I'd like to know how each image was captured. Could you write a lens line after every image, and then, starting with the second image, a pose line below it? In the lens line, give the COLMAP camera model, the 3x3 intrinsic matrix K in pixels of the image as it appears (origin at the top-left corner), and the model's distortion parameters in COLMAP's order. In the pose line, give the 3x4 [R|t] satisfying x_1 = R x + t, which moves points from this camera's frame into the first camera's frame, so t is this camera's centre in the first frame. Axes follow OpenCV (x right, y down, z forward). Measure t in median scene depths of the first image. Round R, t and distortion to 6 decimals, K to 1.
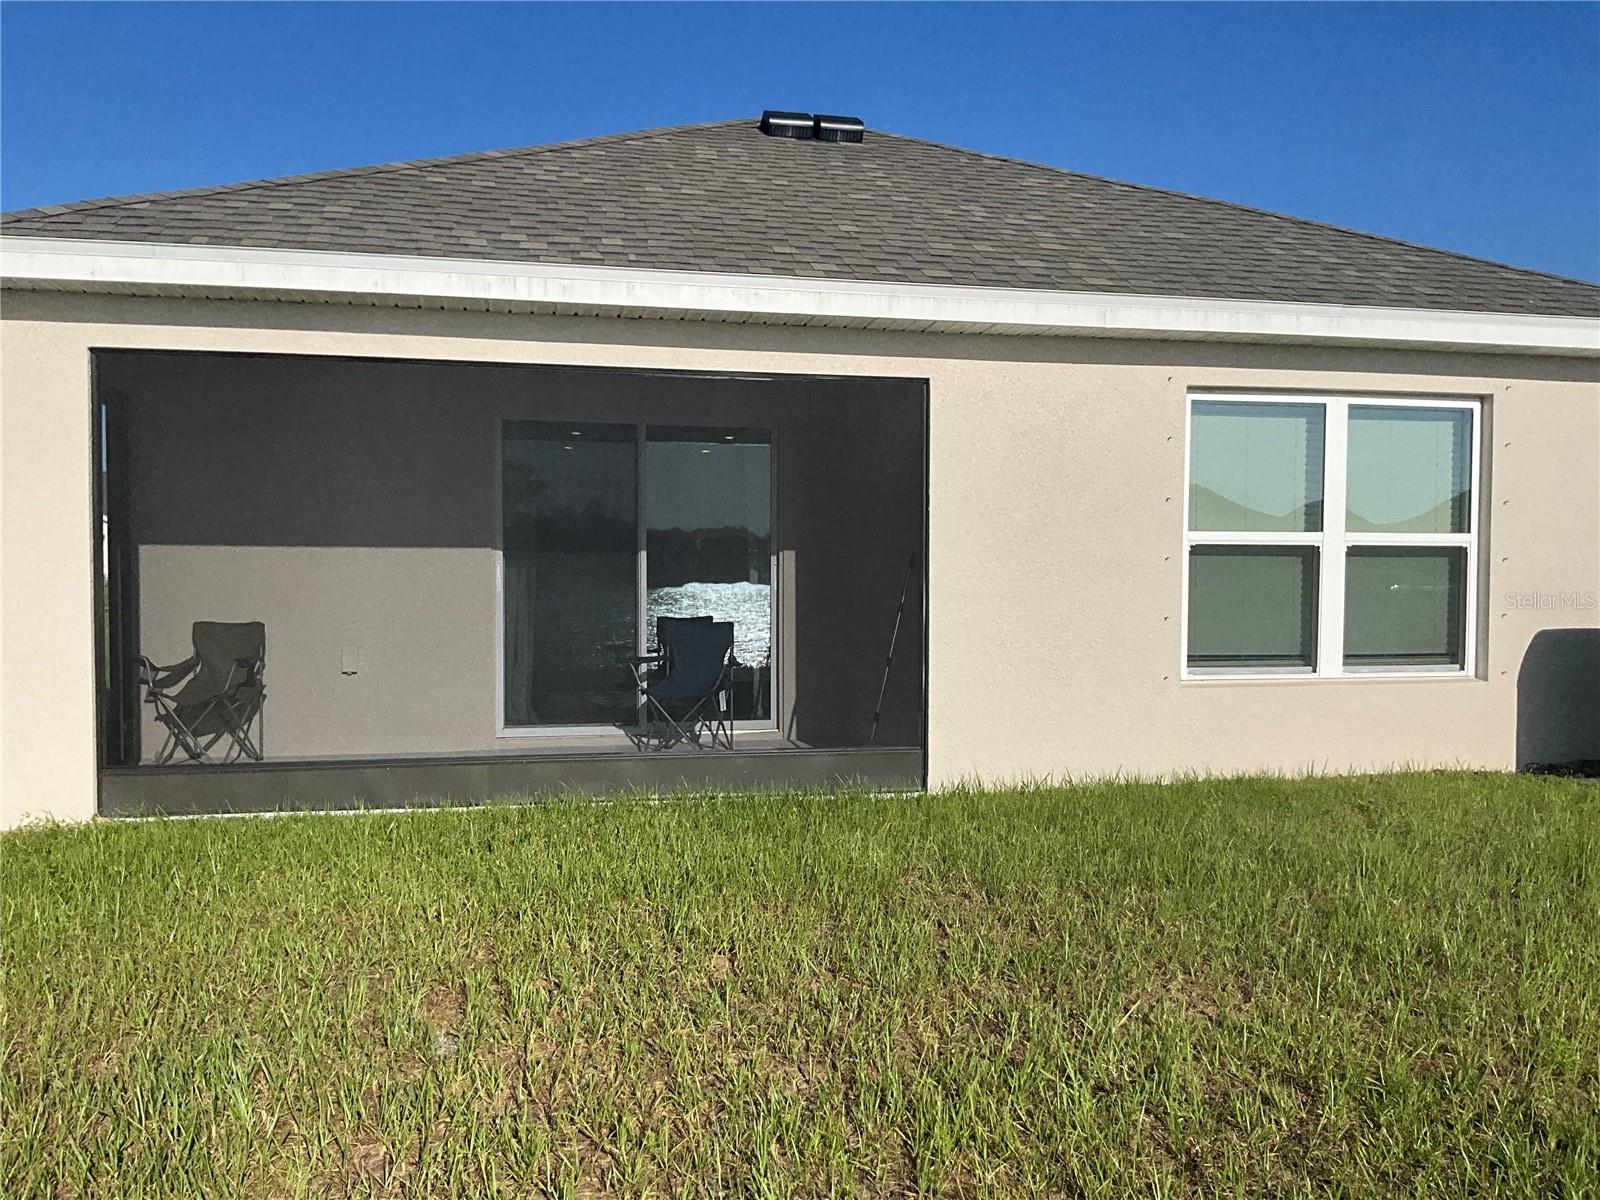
lens RADIAL K [[1329.9, 0, 800.0], [0, 1329.9, 600.0], [0, 0, 1]] dist [0.053294, -0.107683]
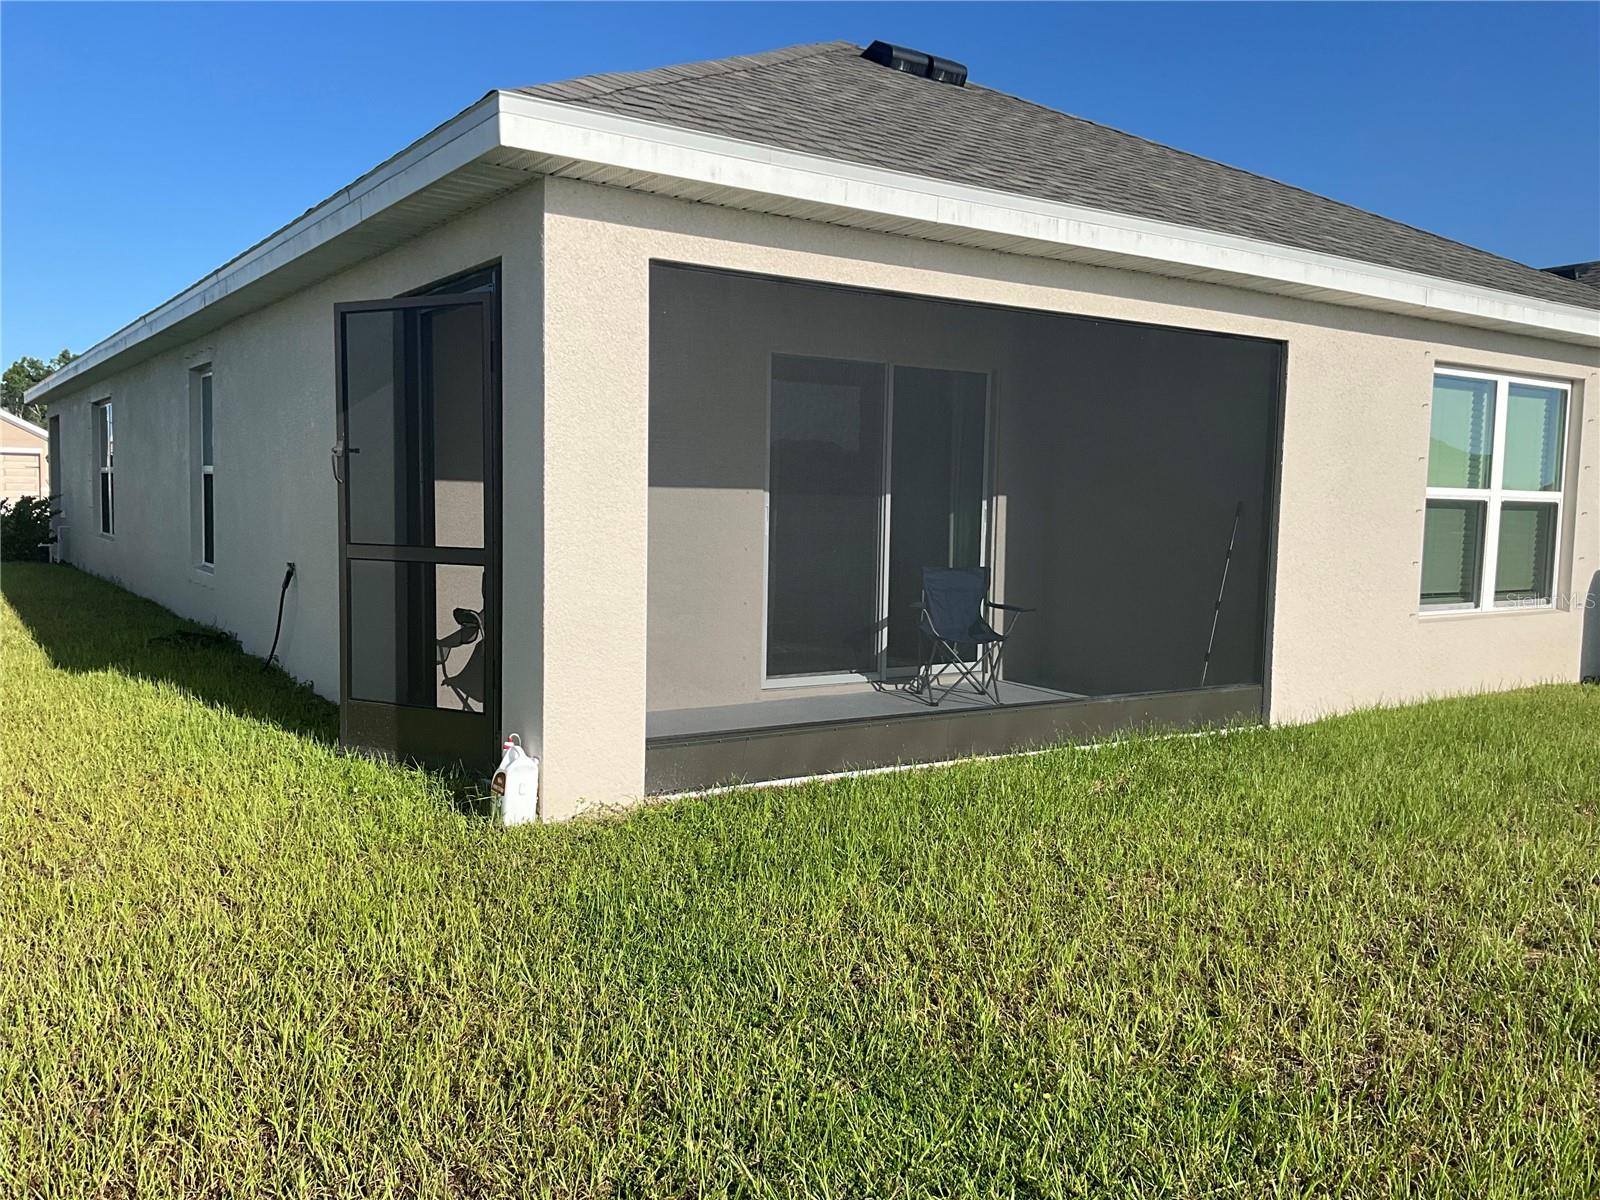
lens RADIAL K [[1329.9, 0, 800.0], [0, 1329.9, 600.0], [0, 0, 1]] dist [0.053294, -0.107683]
pose [[0.925628, -0.015033, 0.378137, -0.622098], [-0.005624, 0.998554, 0.053464, -0.012742], [-0.378394, -0.051614, 0.924205, 0.127787]]
